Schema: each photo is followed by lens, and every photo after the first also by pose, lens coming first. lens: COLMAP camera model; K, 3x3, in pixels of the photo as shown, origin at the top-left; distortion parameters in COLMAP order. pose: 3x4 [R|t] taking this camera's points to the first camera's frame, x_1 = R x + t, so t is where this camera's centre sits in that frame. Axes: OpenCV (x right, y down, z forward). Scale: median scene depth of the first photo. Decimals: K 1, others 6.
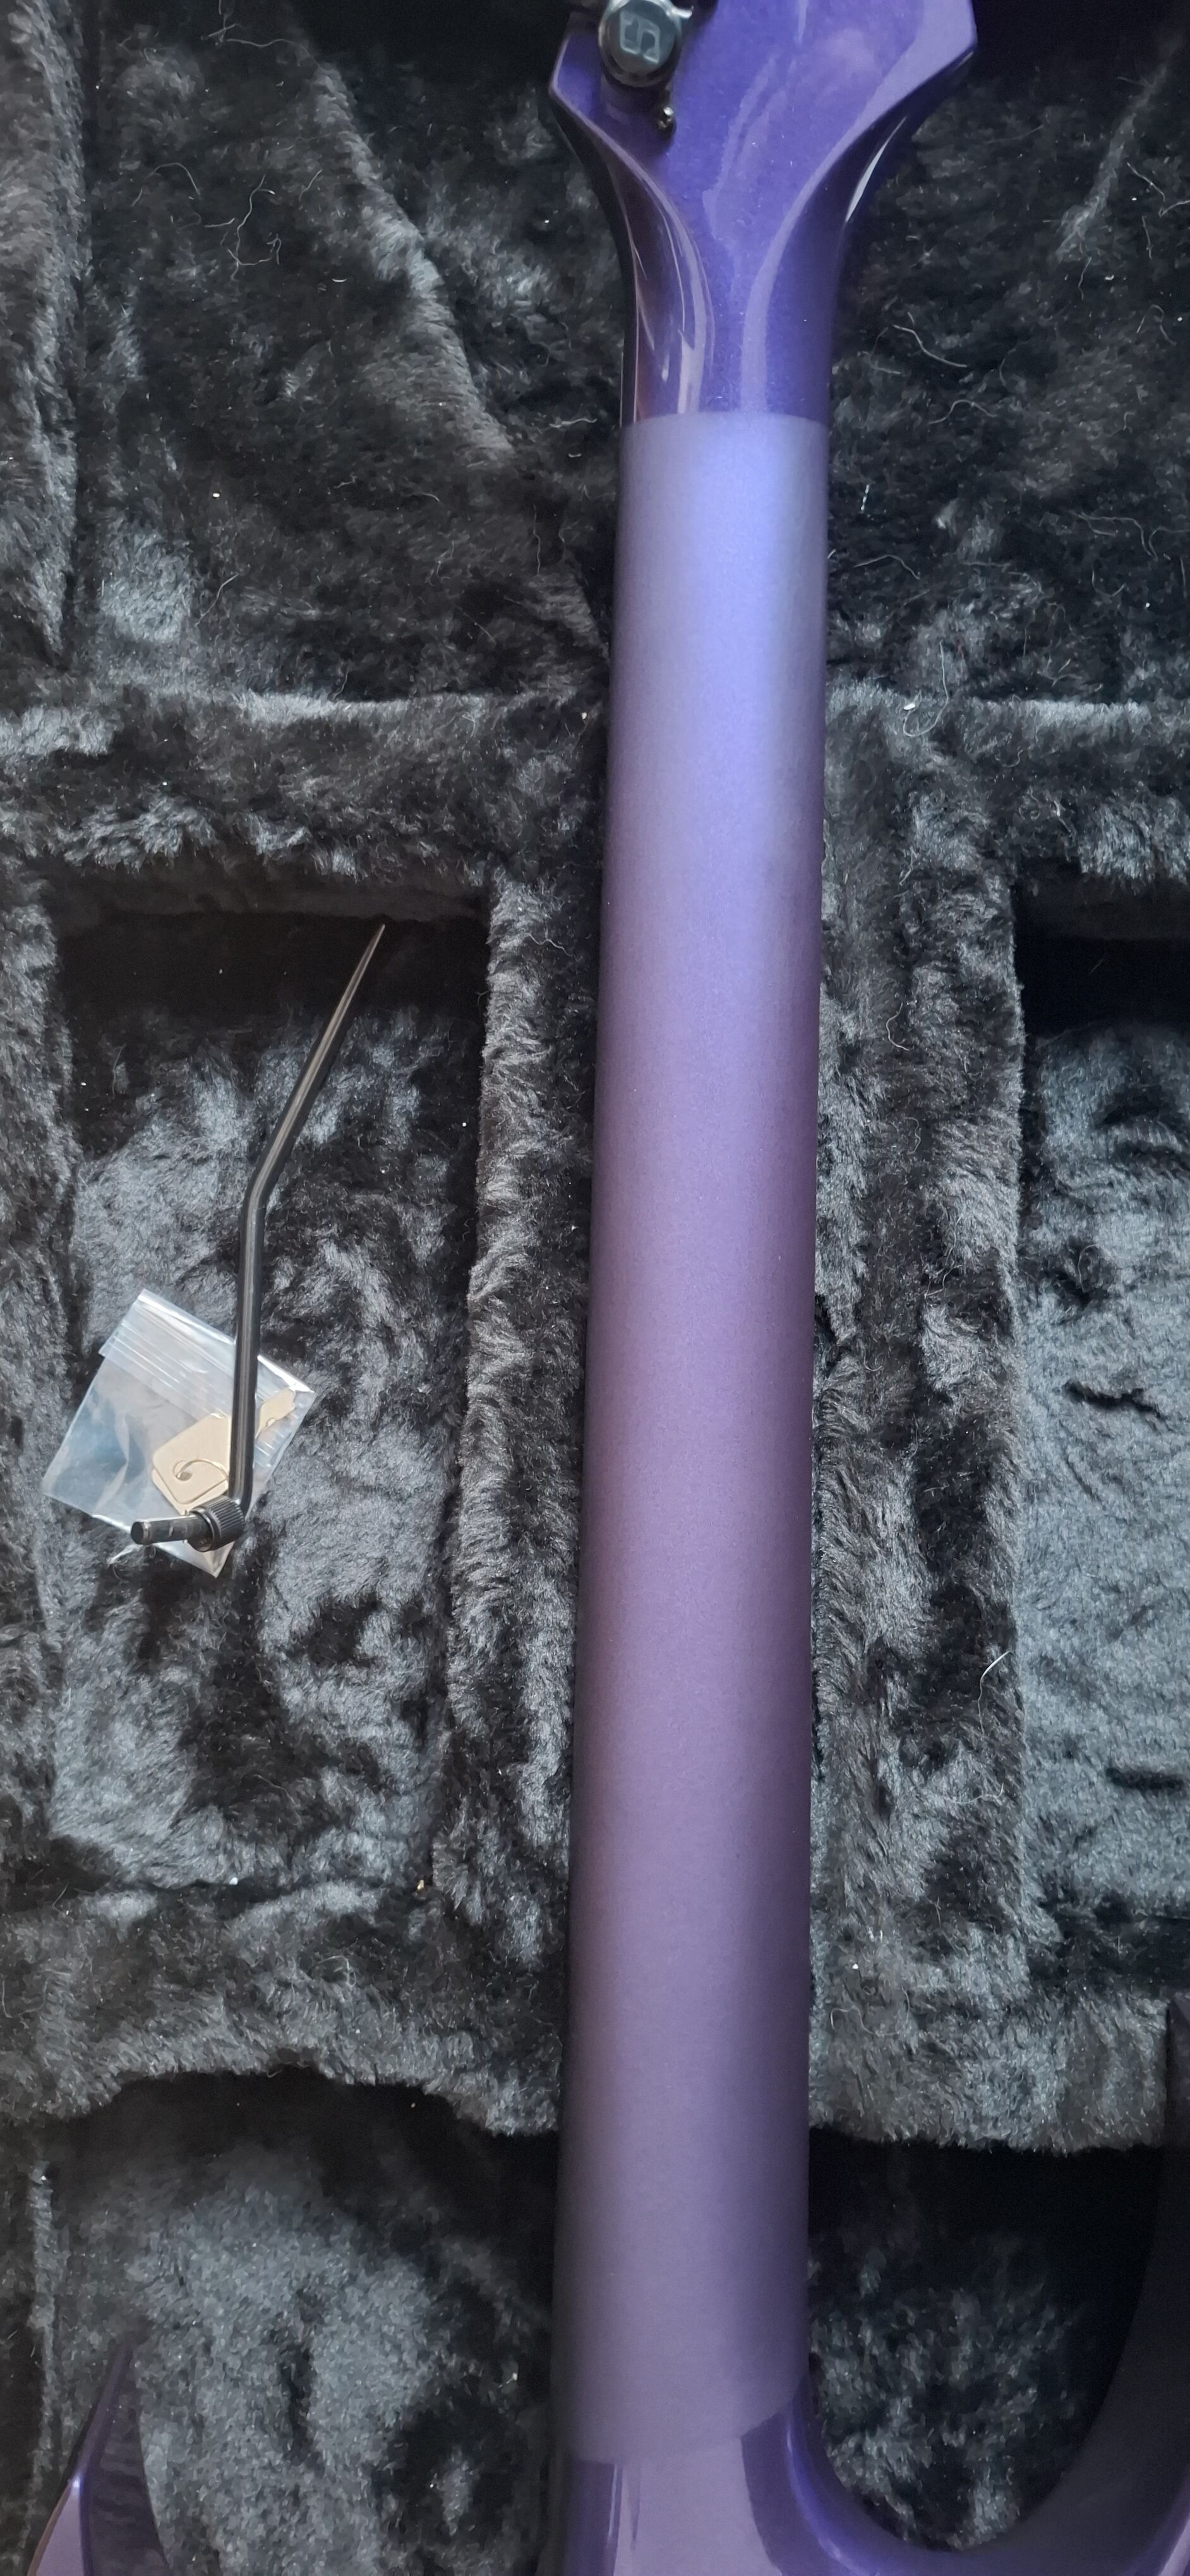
lens RADIAL K [[1771.4, 0, 595.0], [0, 1771.4, 1288.0], [0, 0, 1]] dist [0.074138, -0.103737]
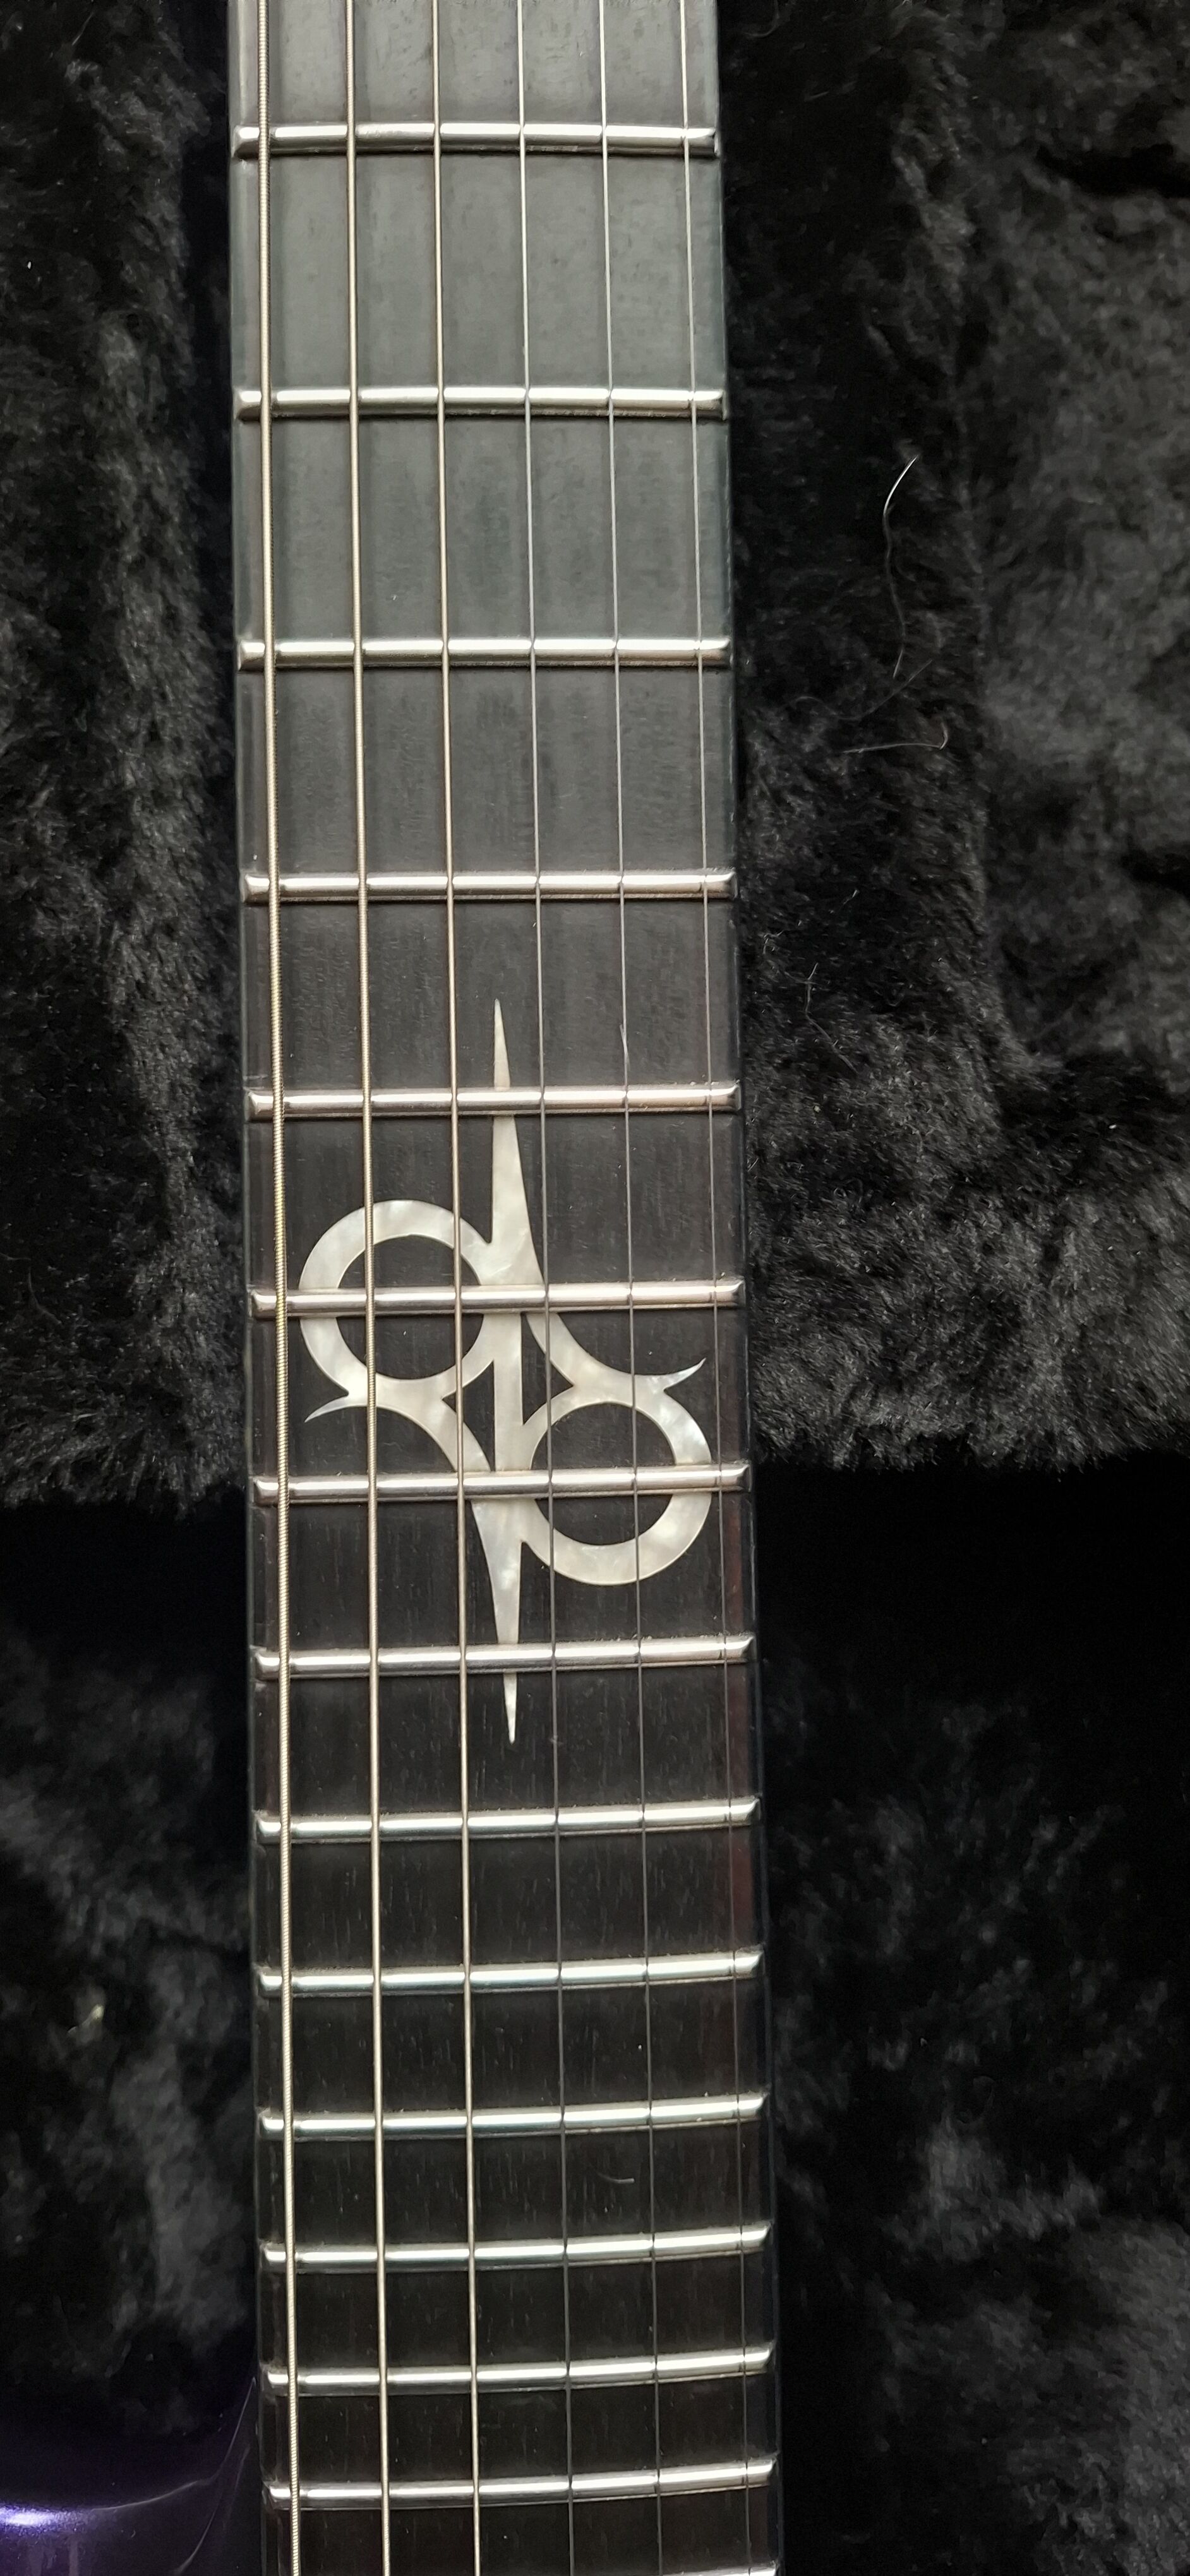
lens RADIAL K [[1876.7, 0, 595.0], [0, 1876.7, 1288.0], [0, 0, 1]] dist [0.077831, -0.132714]
pose [[0.996761, -0.055284, 0.058401, 0.085088], [0.049943, 0.994755, 0.089262, 0.336597], [-0.063029, -0.086056, 0.994295, 0.425109]]
